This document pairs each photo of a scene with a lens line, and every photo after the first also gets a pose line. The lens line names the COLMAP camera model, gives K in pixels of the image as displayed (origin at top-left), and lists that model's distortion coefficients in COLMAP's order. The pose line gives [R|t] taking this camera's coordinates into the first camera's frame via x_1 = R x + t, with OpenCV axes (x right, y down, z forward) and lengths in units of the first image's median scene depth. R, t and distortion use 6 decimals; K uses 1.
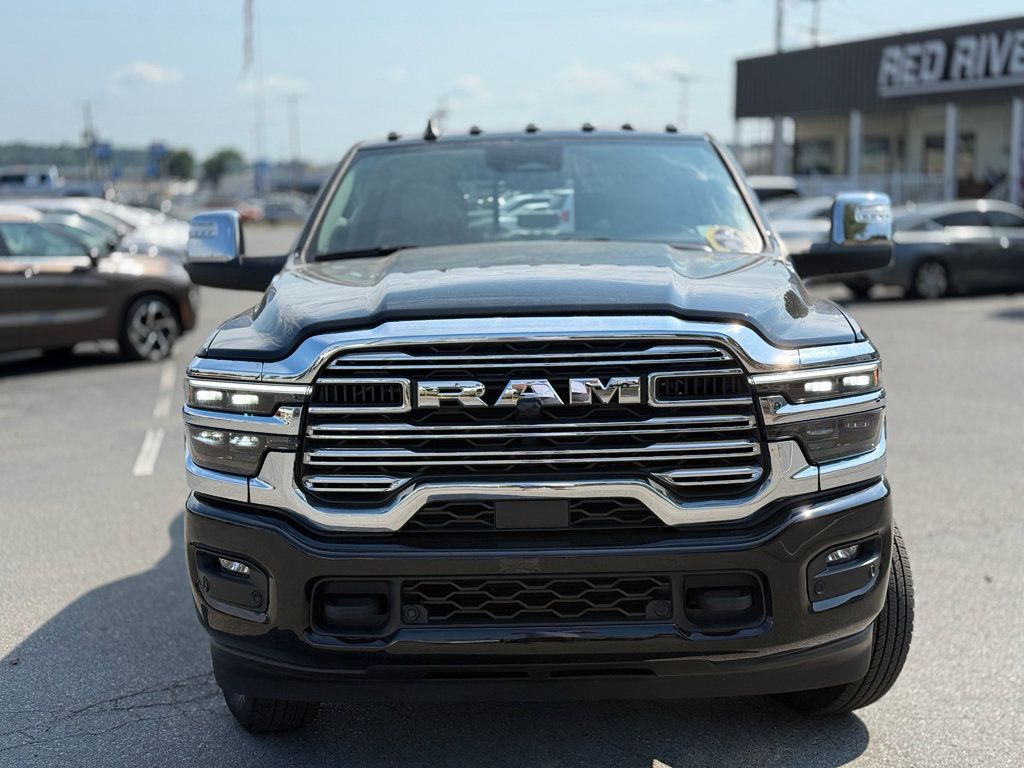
lens RADIAL K [[1433.3, 0, 512.0], [0, 1433.3, 384.0], [0, 0, 1]] dist [0.164313, -0.303105]
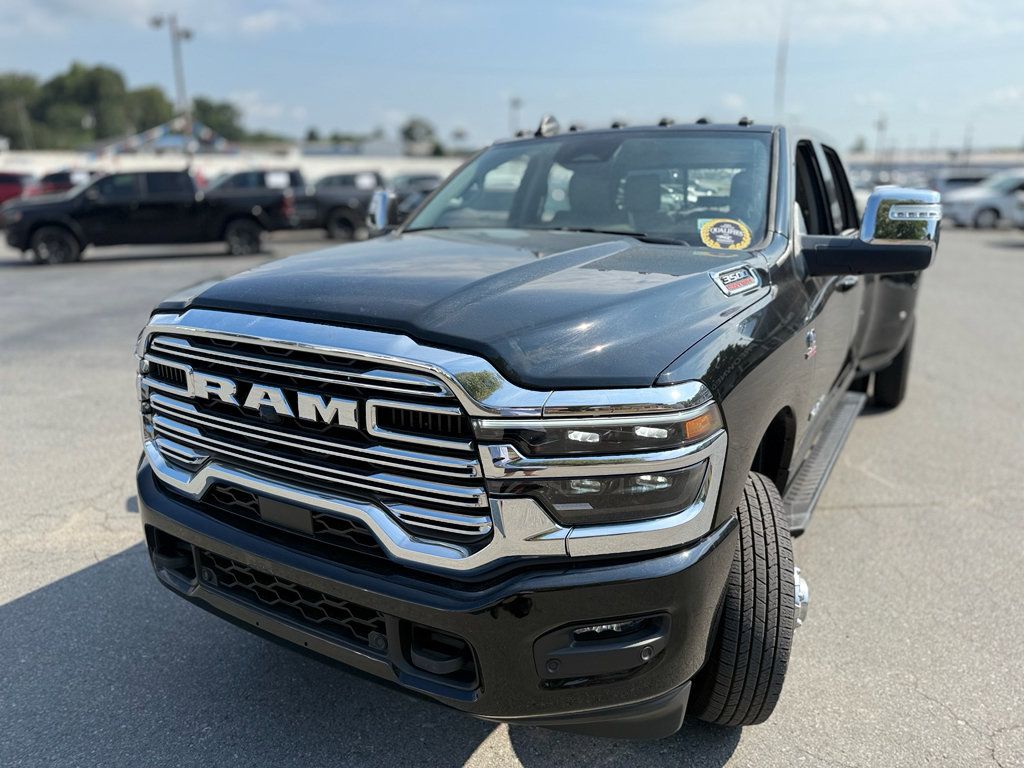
lens RADIAL K [[720.0, 0, 512.8], [0, 720.0, 390.7], [0, 0, 1]] dist [0.106091, -0.153605]
pose [[0.872751, 0.152487, -0.463738, 0.376742], [-0.077229, 0.981127, 0.177271, -0.097712], [0.482018, -0.118900, 0.868056, 0.642812]]
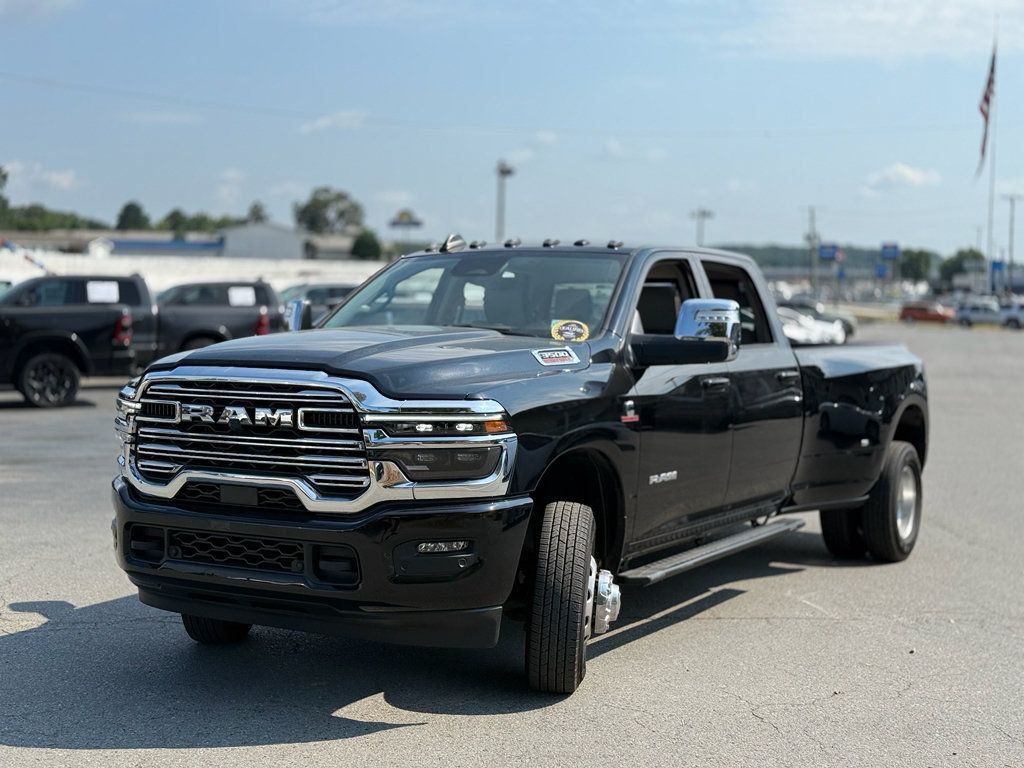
lens RADIAL K [[1433.3, 0, 512.0], [0, 1433.3, 384.0], [0, 0, 1]] dist [0.164313, -0.303105]
pose [[0.874270, 0.056360, -0.482158, 1.009391], [-0.088912, 0.995026, -0.044911, 0.015465], [0.477228, 0.082134, 0.874933, -0.223596]]
